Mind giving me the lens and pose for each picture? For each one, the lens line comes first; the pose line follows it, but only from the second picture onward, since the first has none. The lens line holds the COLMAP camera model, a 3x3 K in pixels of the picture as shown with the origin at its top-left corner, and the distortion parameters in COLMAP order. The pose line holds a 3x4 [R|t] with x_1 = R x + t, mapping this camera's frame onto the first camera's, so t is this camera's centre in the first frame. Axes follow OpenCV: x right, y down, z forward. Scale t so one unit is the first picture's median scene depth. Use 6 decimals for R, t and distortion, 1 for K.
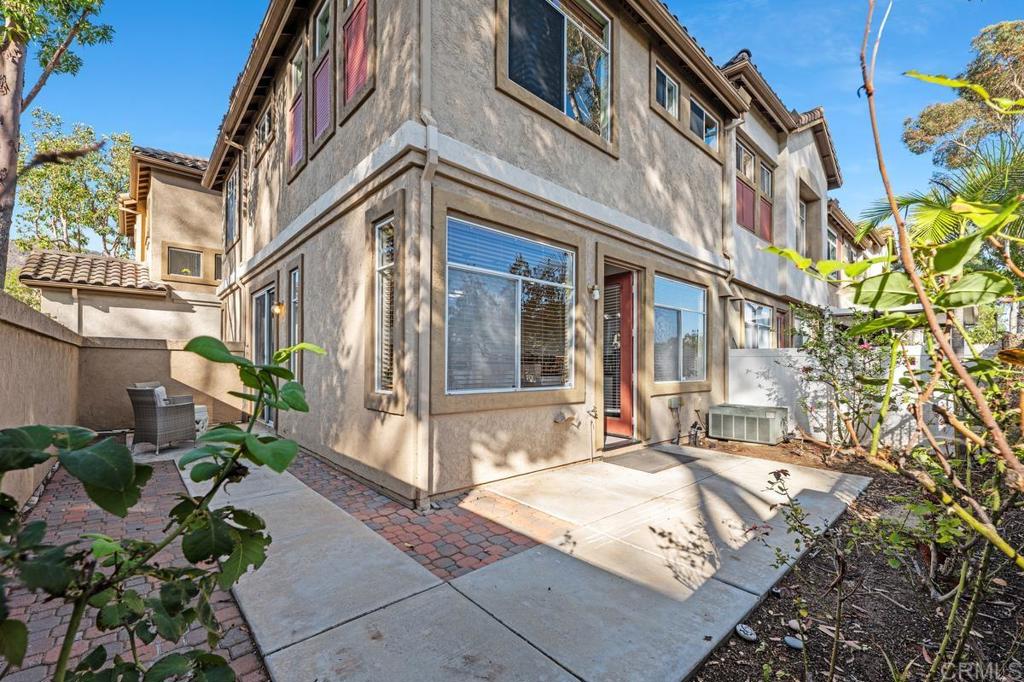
lens RADIAL K [[424.3, 0, 520.0], [0, 424.3, 361.7], [0, 0, 1]] dist [-0.000999, 0.000314]
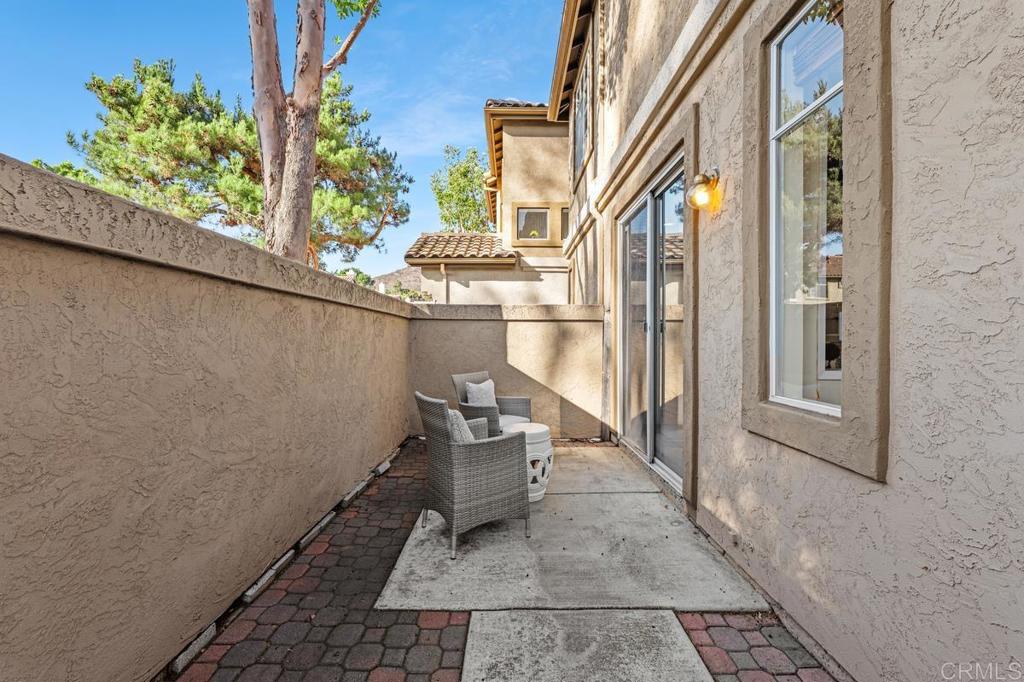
lens RADIAL K [[424.3, 0, 512.7], [0, 424.3, 340.9], [0, 0, 1]] dist [-0.000999, 0.000314]
pose [[0.740988, -0.001536, -0.671516, -0.263906], [0.004168, 0.999989, 0.002312, 0.001437], [0.671505, -0.004512, 0.740986, 0.362704]]
